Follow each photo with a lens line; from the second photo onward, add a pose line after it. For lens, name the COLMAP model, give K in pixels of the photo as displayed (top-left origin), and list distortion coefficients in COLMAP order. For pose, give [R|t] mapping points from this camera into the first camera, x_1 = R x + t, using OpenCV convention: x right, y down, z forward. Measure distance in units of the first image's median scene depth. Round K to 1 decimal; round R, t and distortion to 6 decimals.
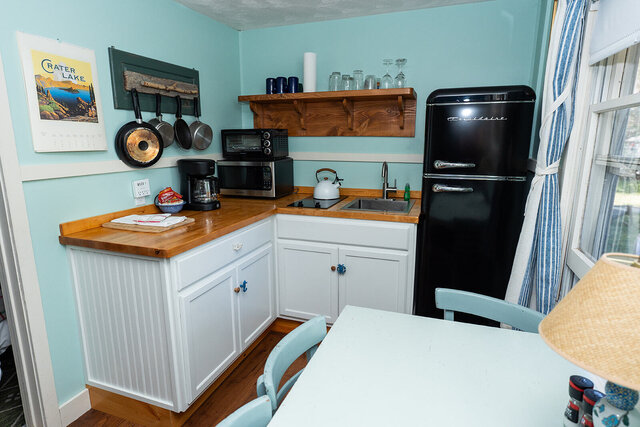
lens RADIAL K [[365.6, 0, 320.0], [0, 365.6, 213.5], [0, 0, 1]] dist [-0.001476, 0.000233]
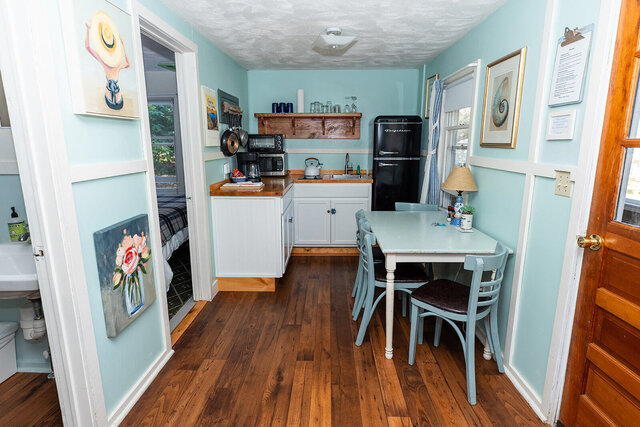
lens RADIAL K [[365.6, 0, 320.0], [0, 365.6, 213.5], [0, 0, 1]] dist [-0.001476, 0.000233]
pose [[0.945701, -0.062035, 0.319063, -0.543715], [0.064420, 0.997918, 0.003083, 0.141588], [-0.318590, 0.017638, 0.947729, -0.658274]]
